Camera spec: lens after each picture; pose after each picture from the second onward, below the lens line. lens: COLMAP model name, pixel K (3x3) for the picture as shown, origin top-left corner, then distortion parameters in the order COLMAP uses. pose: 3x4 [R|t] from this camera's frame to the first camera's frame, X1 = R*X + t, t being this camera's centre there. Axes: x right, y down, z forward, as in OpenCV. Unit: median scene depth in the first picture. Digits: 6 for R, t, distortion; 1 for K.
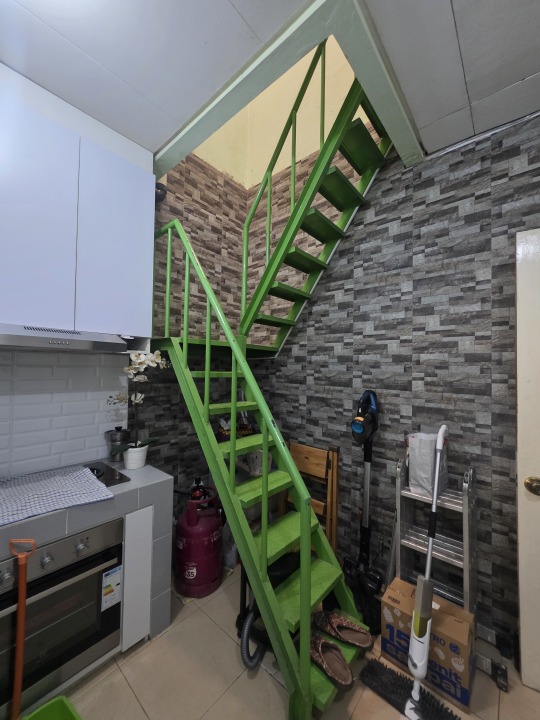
lens RADIAL K [[288.8, 0, 268.2], [0, 288.8, 361.7], [0, 0, 1]] dist [0.000438, 0.000150]
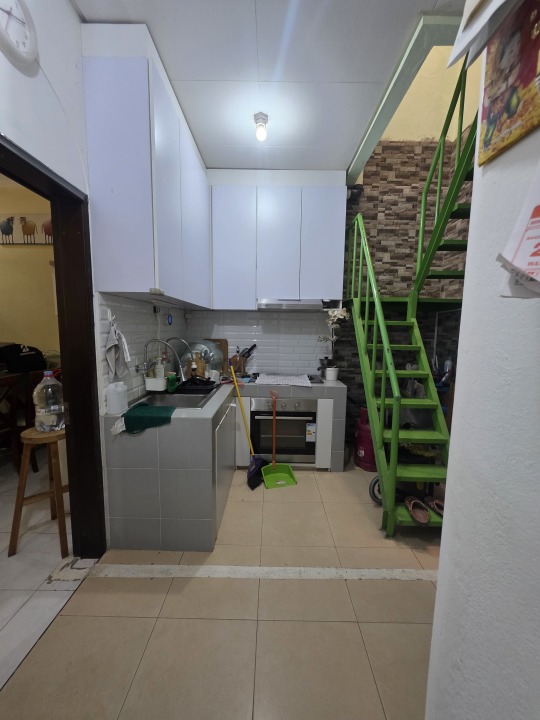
lens RADIAL K [[288.8, 0, 266.8], [0, 288.8, 360.4], [0, 0, 1]] dist [0.000438, 0.000150]
pose [[0.650688, 0.073084, -0.755820, 0.652822], [0.015869, 0.993831, 0.109761, 0.079176], [0.759180, -0.083415, 0.645514, -0.406588]]
